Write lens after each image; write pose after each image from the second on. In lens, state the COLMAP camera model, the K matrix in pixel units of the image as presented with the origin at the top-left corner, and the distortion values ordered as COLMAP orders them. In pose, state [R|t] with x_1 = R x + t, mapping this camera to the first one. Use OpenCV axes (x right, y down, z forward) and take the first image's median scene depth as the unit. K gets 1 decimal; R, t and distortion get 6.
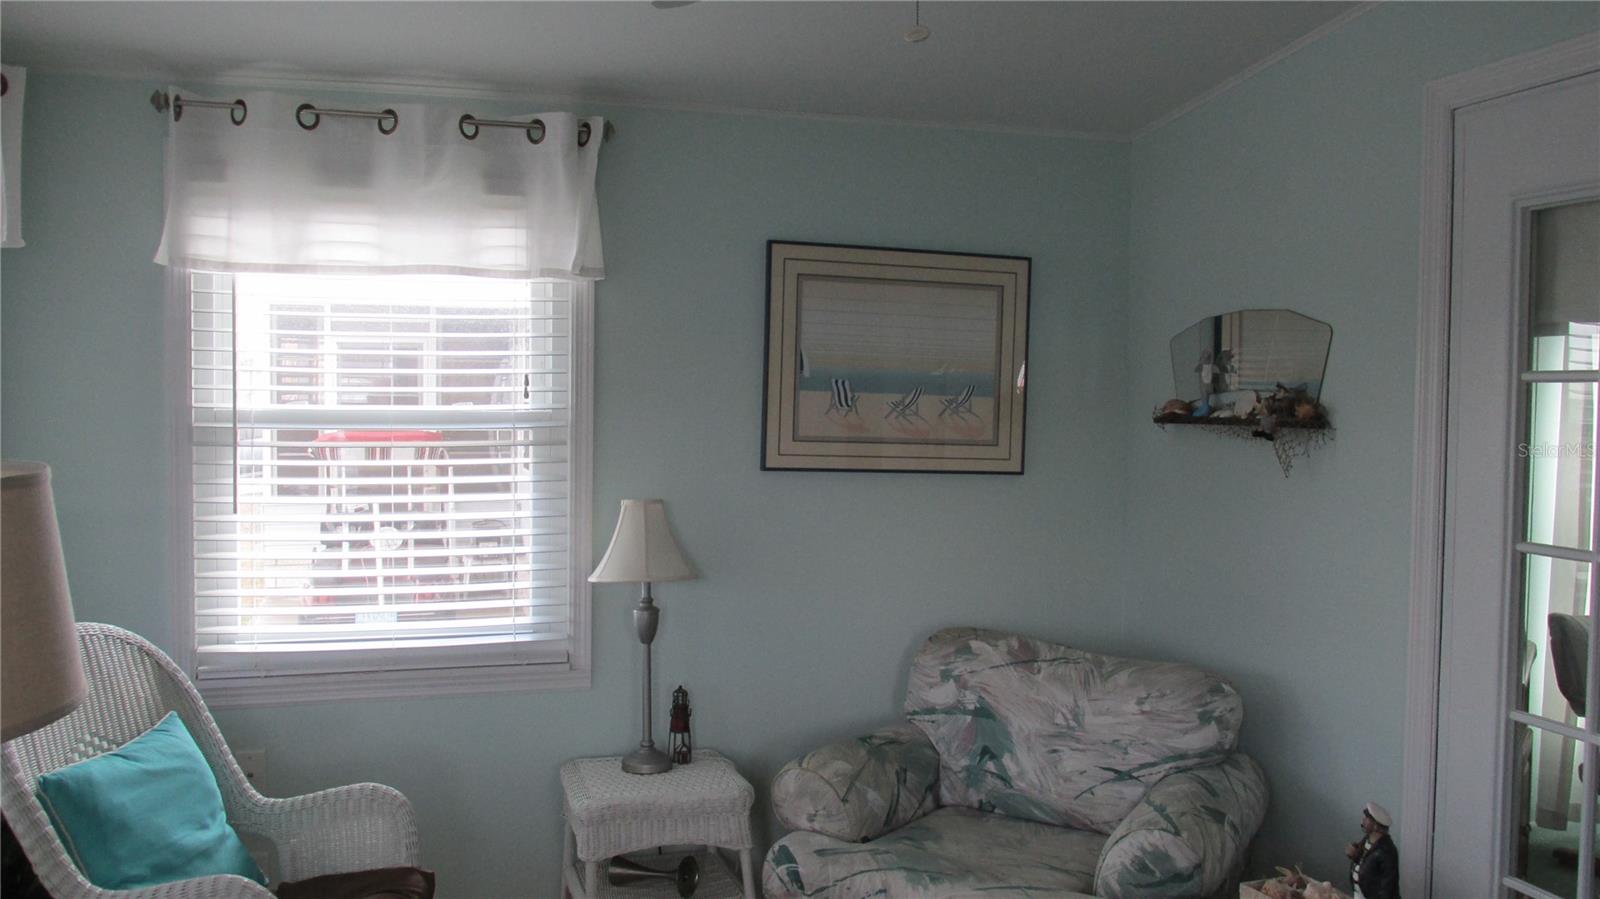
lens RADIAL K [[1361.8, 0, 799.1], [0, 1361.8, 444.8], [0, 0, 1]] dist [0.001325, 0.009634]
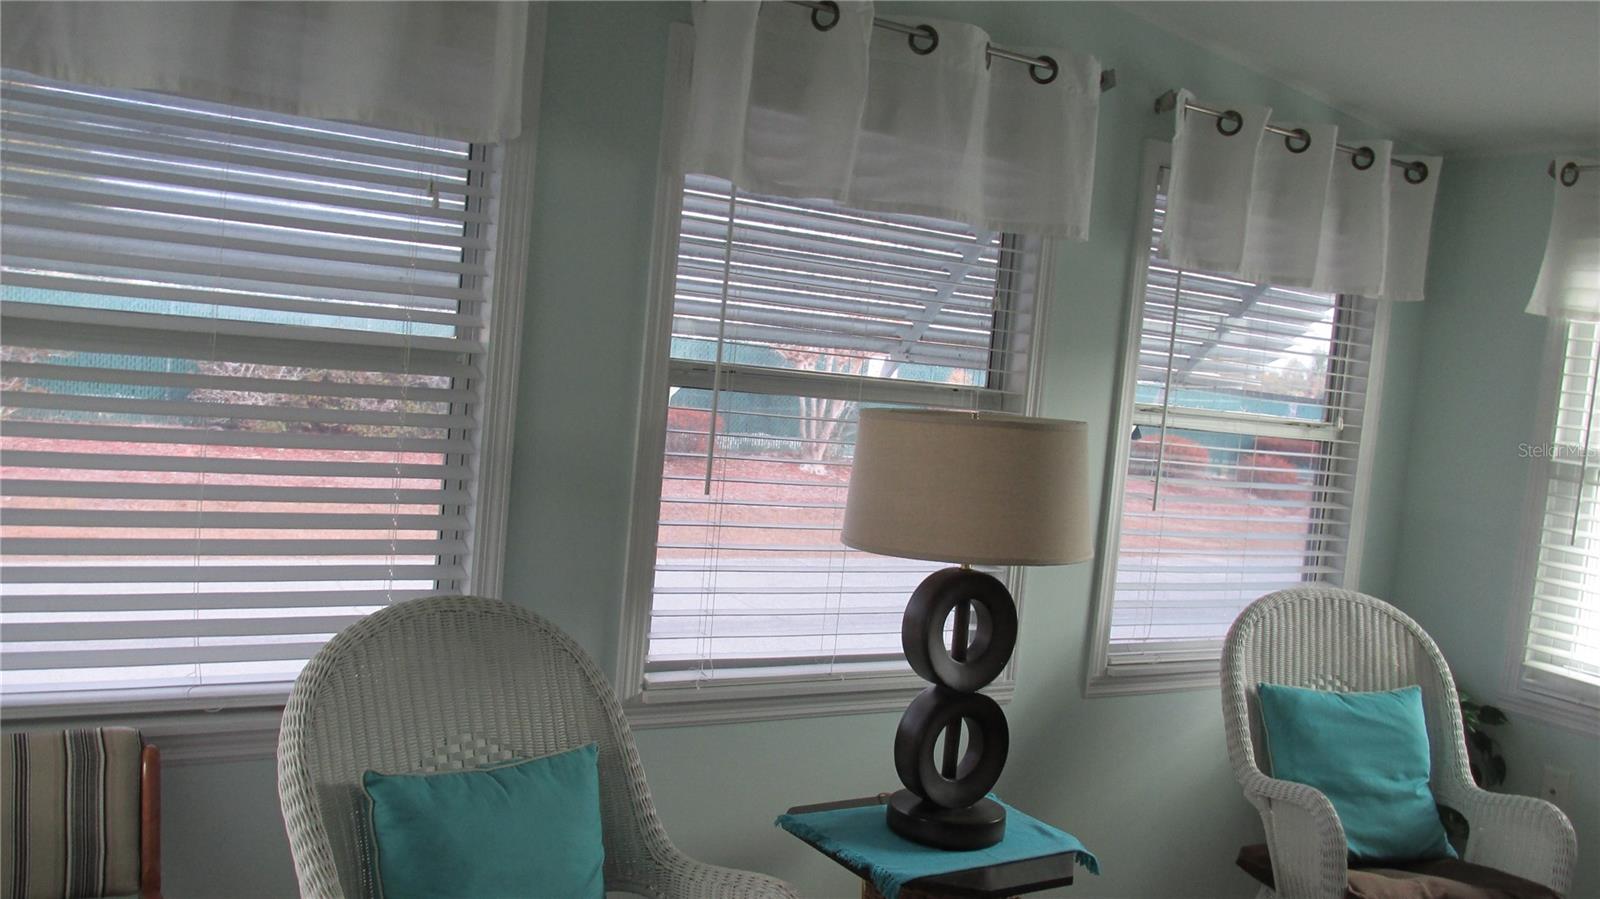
lens RADIAL K [[1361.8, 0, 797.7], [0, 1361.8, 451.8], [0, 0, 1]] dist [0.001325, 0.009634]
pose [[0.285081, 0.089918, -0.954277, 0.496370], [-0.139218, 0.988917, 0.051592, 0.007848], [0.948339, 0.118145, 0.294439, 0.112142]]
